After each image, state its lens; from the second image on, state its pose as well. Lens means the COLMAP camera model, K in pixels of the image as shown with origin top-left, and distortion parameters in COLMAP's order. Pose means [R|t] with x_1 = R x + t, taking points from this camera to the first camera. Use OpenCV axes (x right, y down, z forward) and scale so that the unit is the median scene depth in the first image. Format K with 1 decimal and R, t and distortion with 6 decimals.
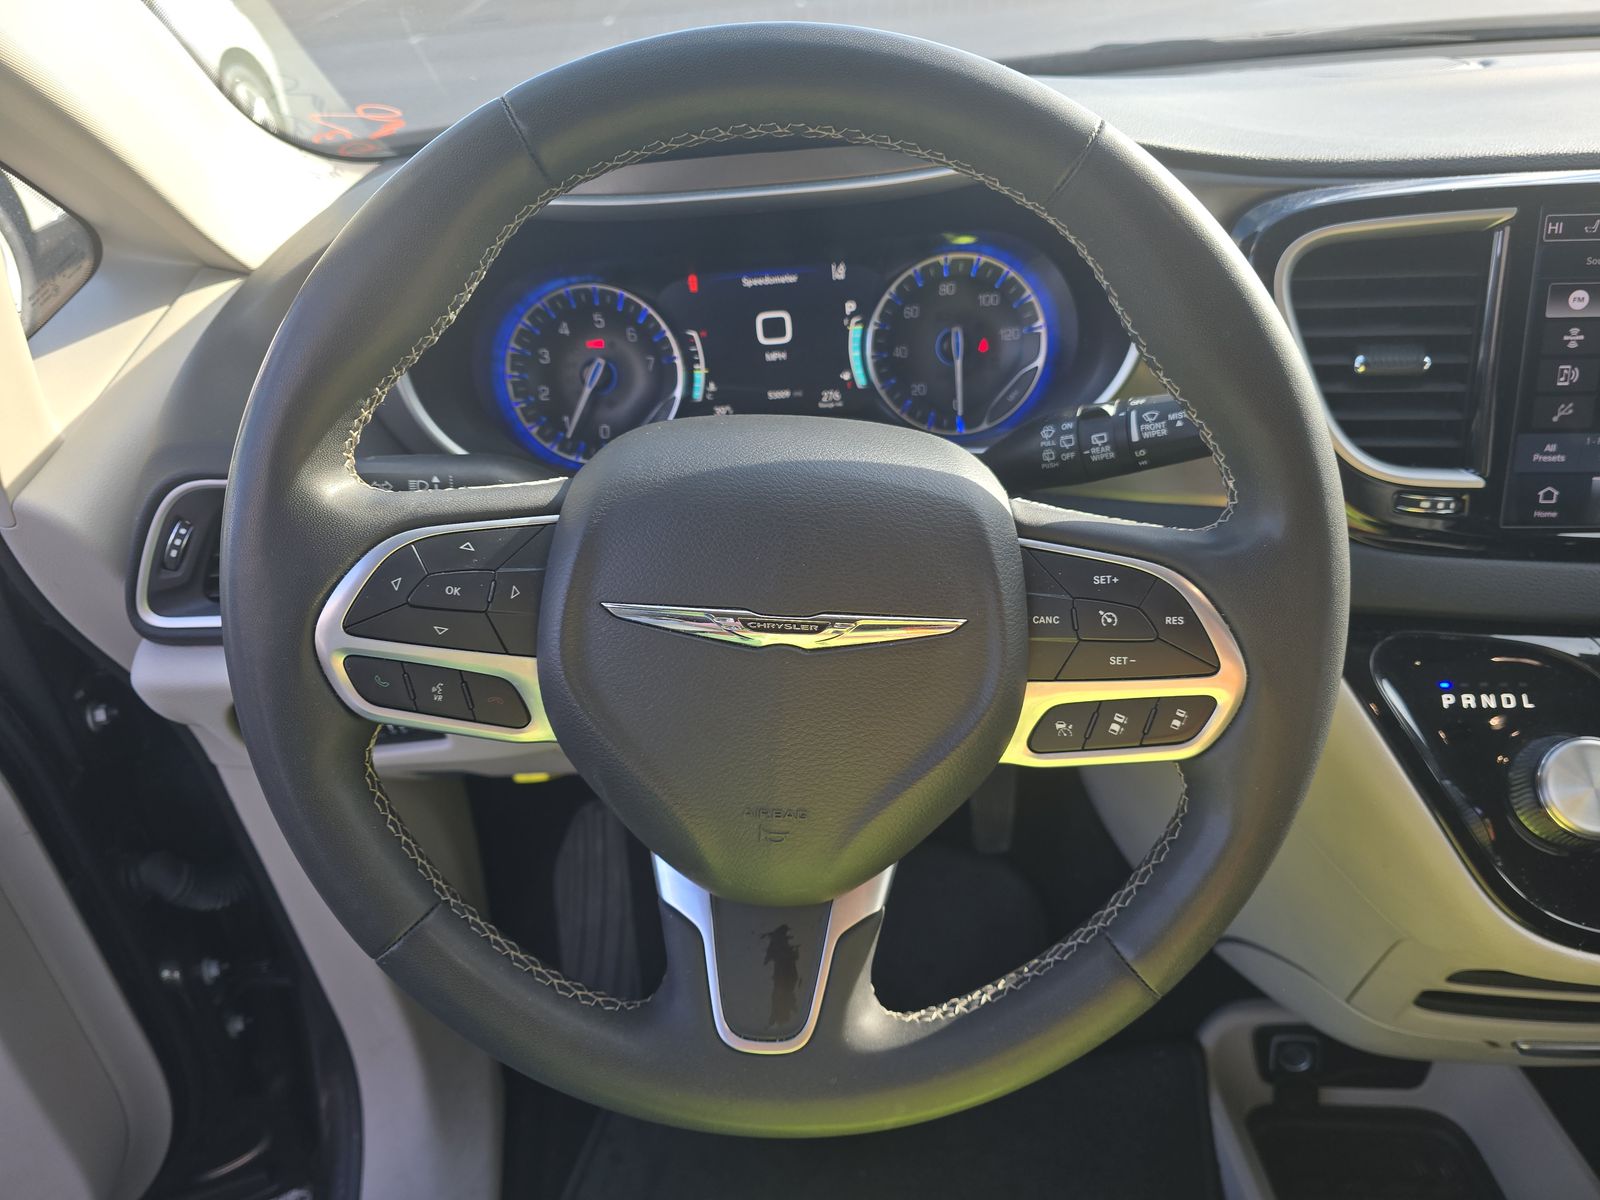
lens RADIAL K [[1056.5, 0, 800.0], [0, 1056.5, 600.0], [0, 0, 1]] dist [0.043612, -0.058566]
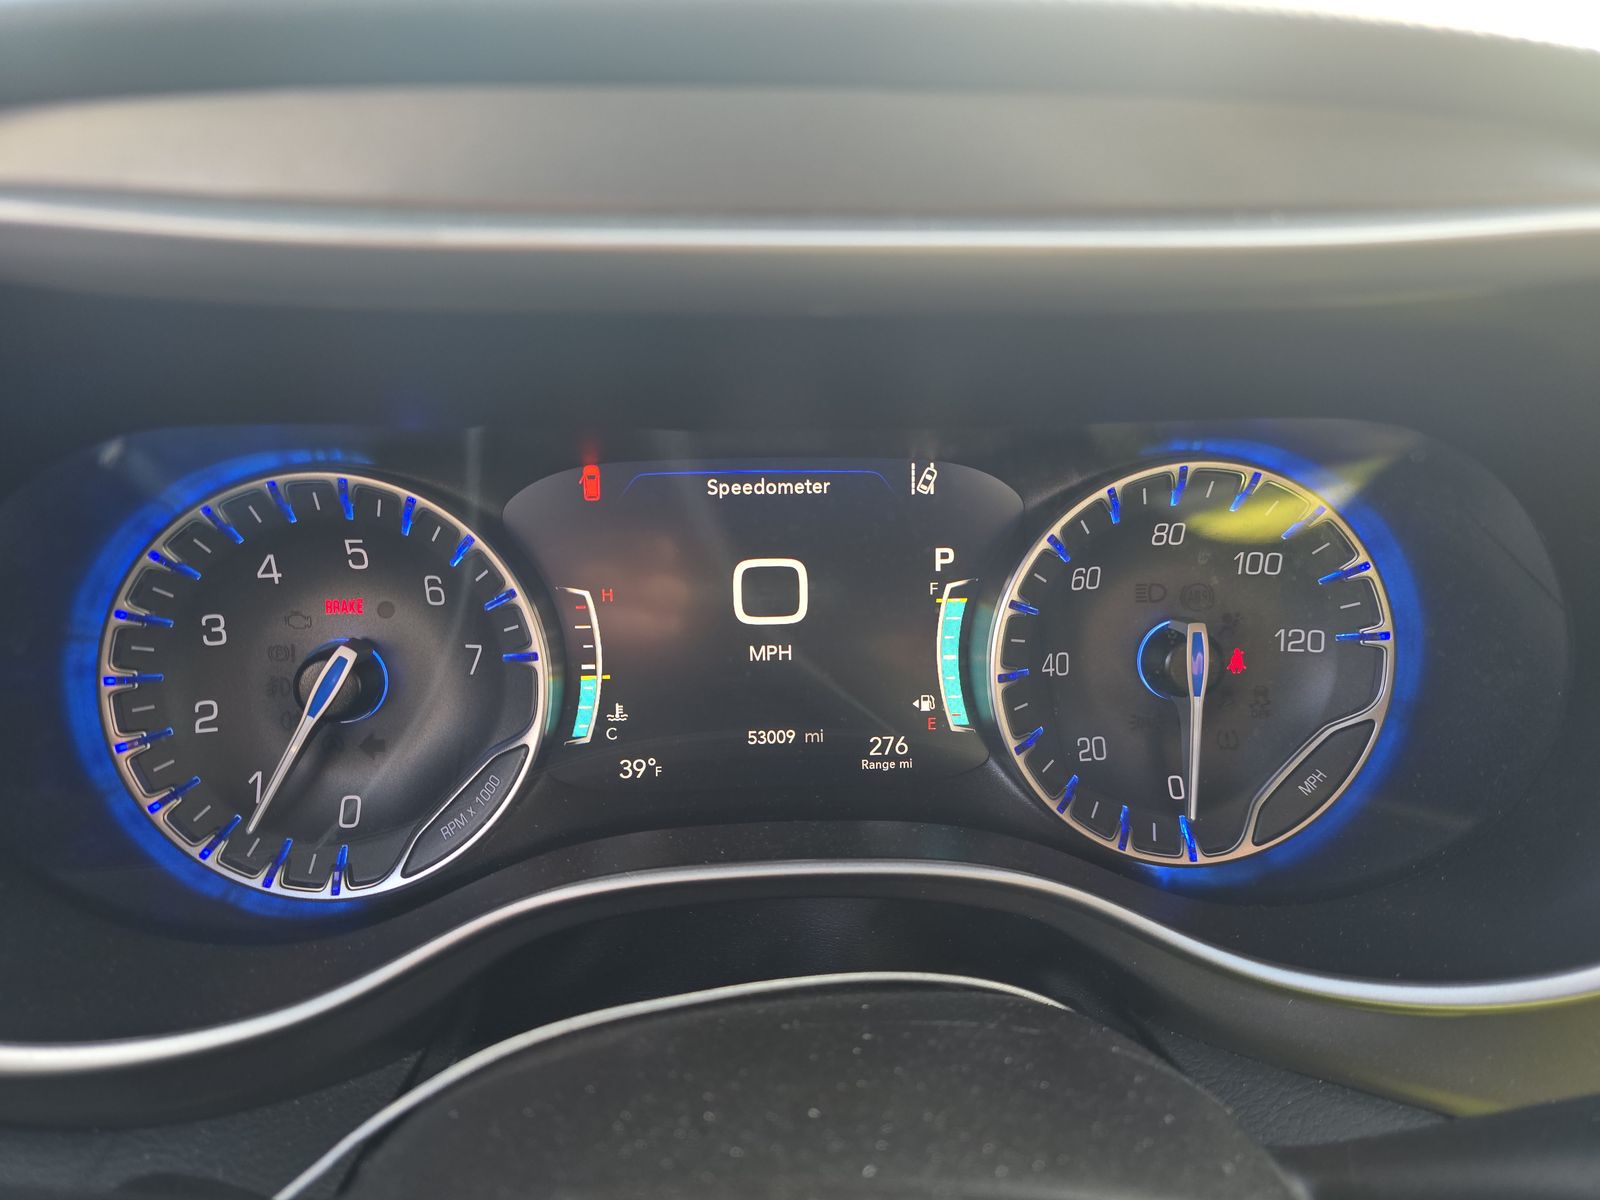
lens RADIAL K [[1056.5, 0, 800.0], [0, 1056.5, 600.0], [0, 0, 1]] dist [0.043612, -0.058566]
pose [[0.995508, 0.057074, 0.075541, -0.045339], [-0.045986, 0.988921, -0.141139, -0.192328], [-0.082760, 0.137031, 0.987103, 0.567198]]
